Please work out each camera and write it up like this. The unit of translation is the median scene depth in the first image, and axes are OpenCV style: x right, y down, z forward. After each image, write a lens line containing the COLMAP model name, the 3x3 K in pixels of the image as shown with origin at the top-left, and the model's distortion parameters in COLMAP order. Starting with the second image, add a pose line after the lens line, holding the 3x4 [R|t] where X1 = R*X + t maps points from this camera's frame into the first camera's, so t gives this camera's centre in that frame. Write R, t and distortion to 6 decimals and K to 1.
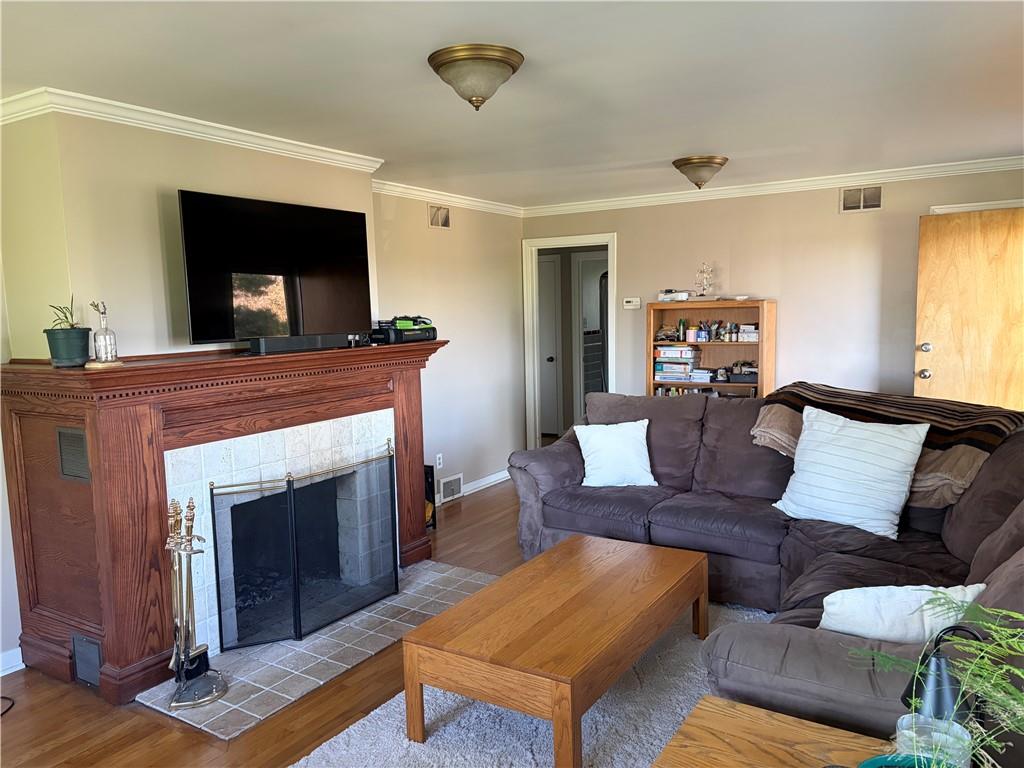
lens RADIAL K [[777.5, 0, 507.9], [0, 777.5, 392.2], [0, 0, 1]] dist [0.076465, -0.082619]
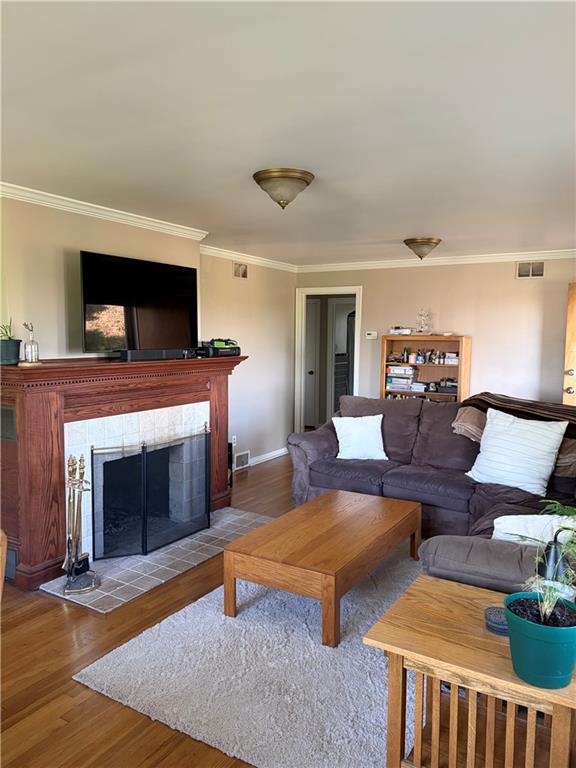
lens RADIAL K [[583.2, 0, 285.5], [0, 583.2, 385.0], [0, 0, 1]] dist [0.076465, -0.082619]
pose [[0.999161, 0.033029, 0.024211, -0.038232], [-0.032487, 0.999220, -0.022433, 0.011899], [-0.024934, 0.021628, 0.999455, -0.118387]]
